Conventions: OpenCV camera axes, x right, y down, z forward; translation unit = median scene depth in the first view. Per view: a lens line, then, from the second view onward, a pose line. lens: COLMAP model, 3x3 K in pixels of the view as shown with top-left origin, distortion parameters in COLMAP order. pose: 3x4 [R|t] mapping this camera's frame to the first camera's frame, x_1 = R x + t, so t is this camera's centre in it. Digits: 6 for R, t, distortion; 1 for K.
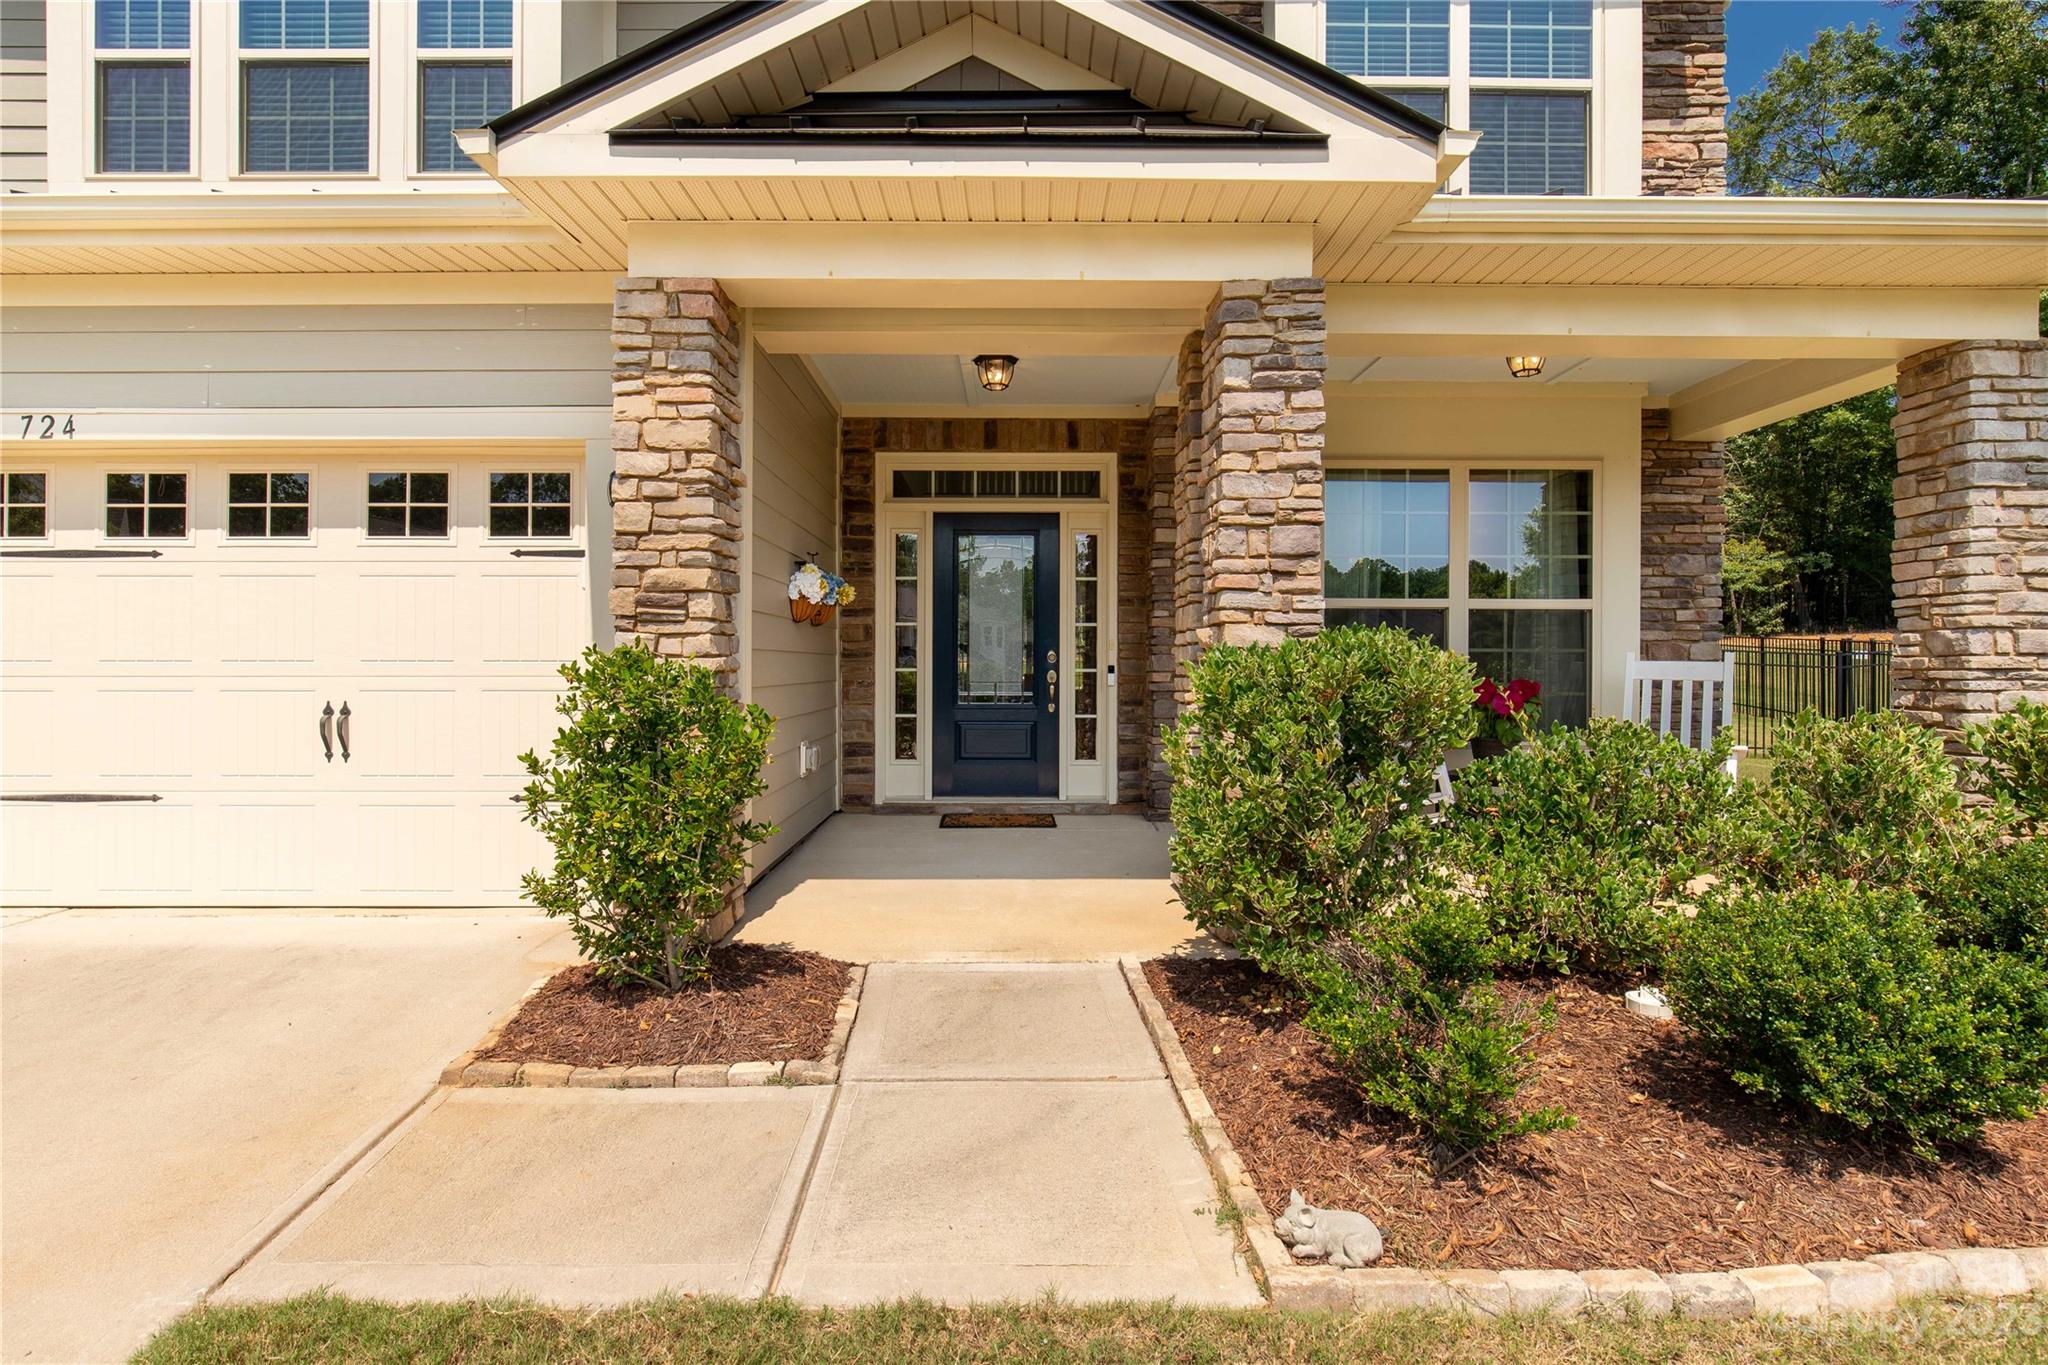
lens RADIAL K [[995.2, 0, 1044.0], [0, 995.2, 676.9], [0, 0, 1]] dist [-0.011902, 0.005764]
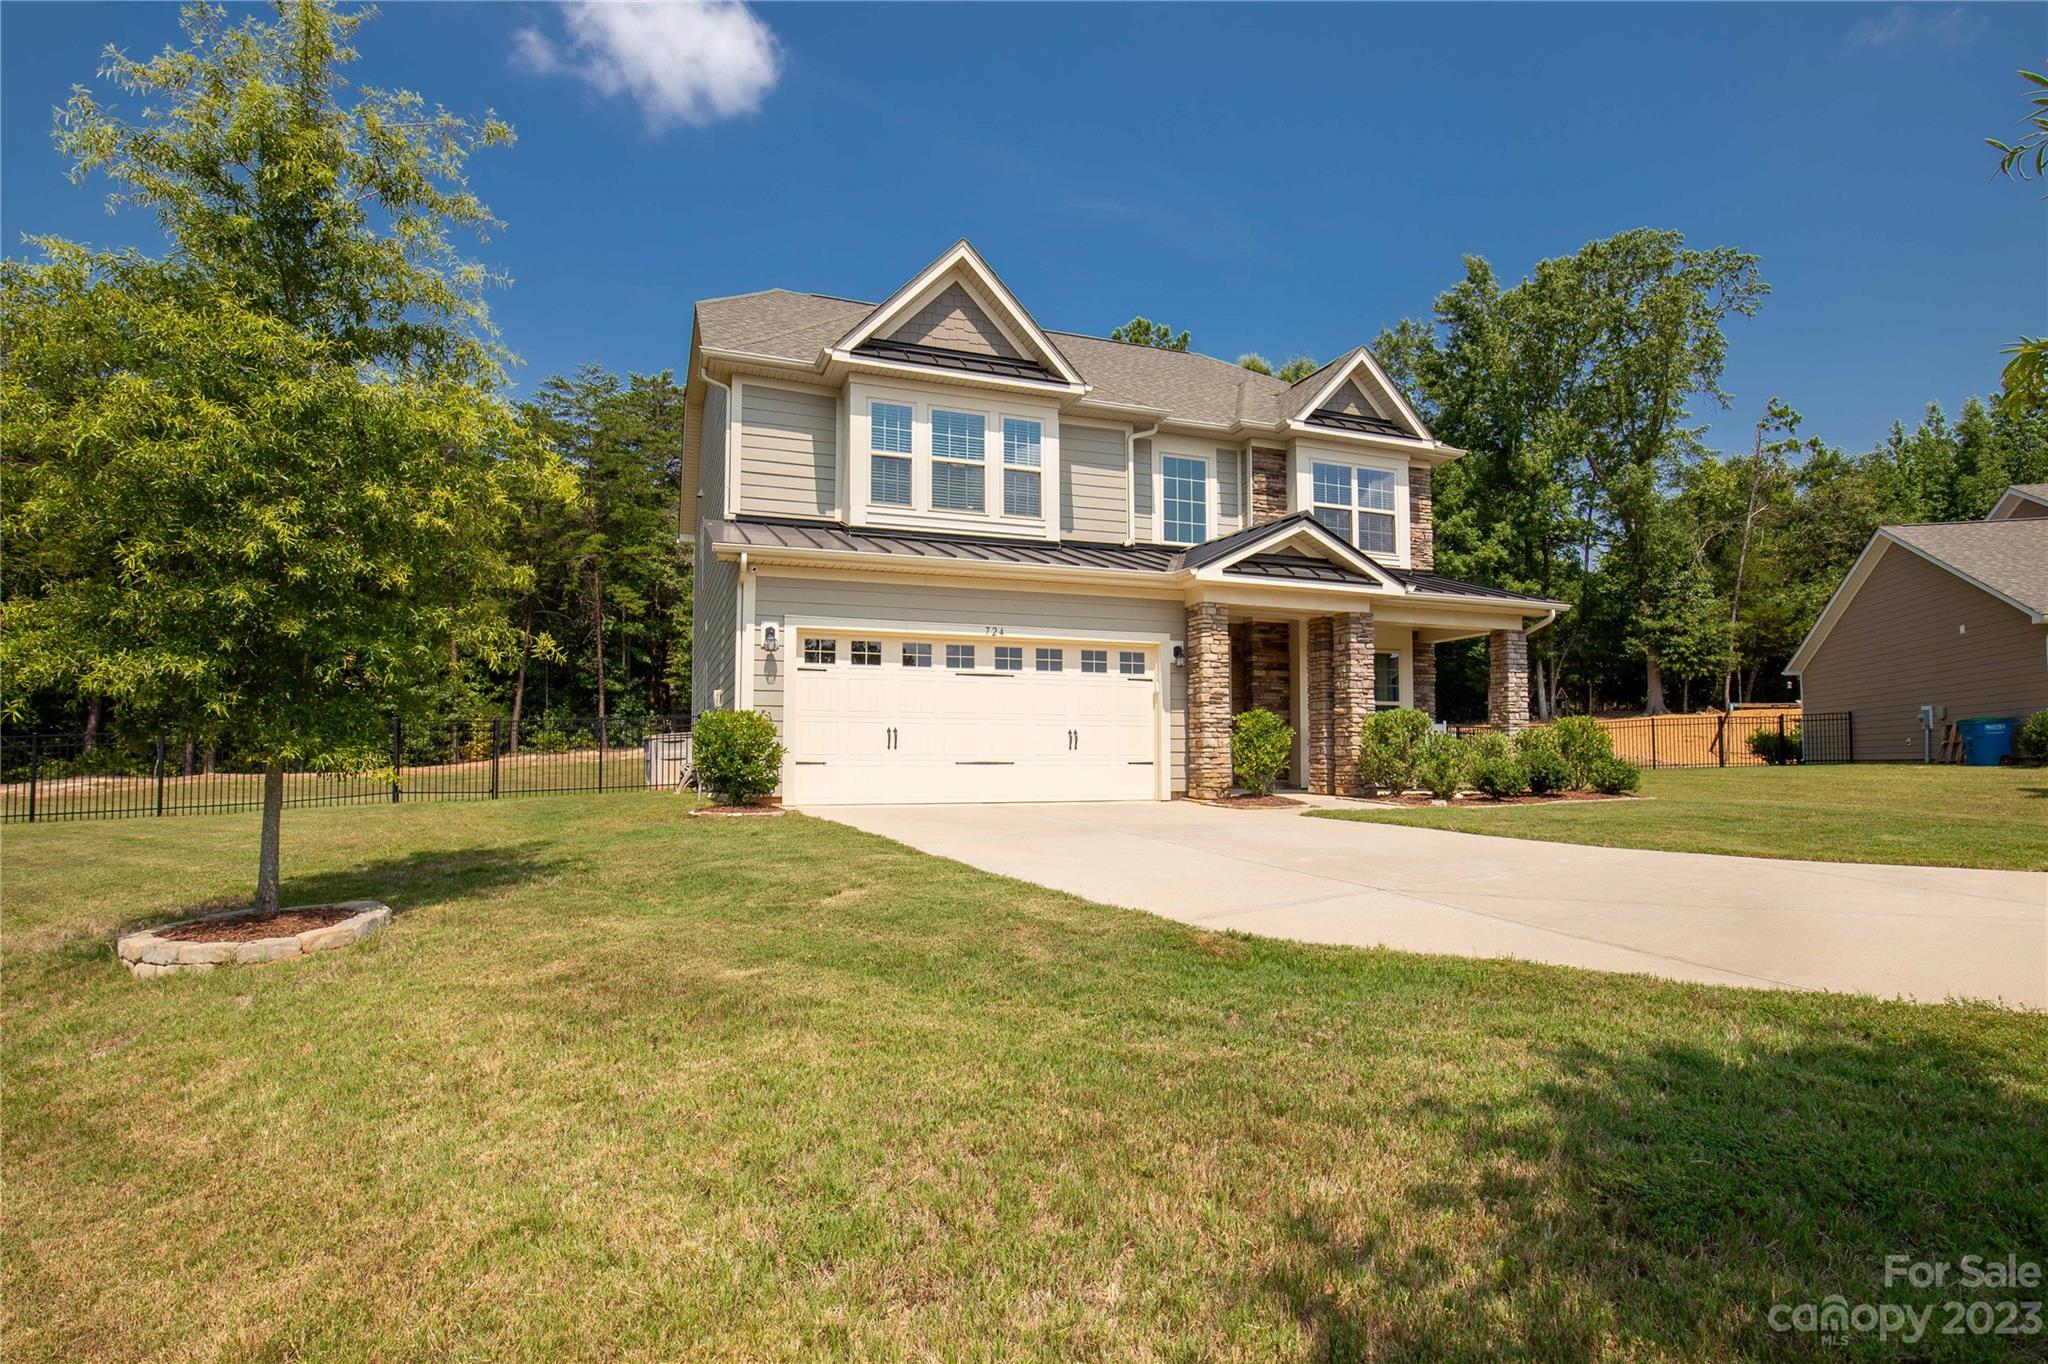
lens RADIAL K [[1037.8, 0, 1086.3], [0, 1037.8, 724.9], [0, 0, 1]] dist [-0.002836, 0.000174]
pose [[0.925378, 0.010153, 0.378911, -1.299022], [0.007066, 0.999005, -0.044025, 0.104931], [-0.378981, 0.043417, 0.924386, -1.286560]]
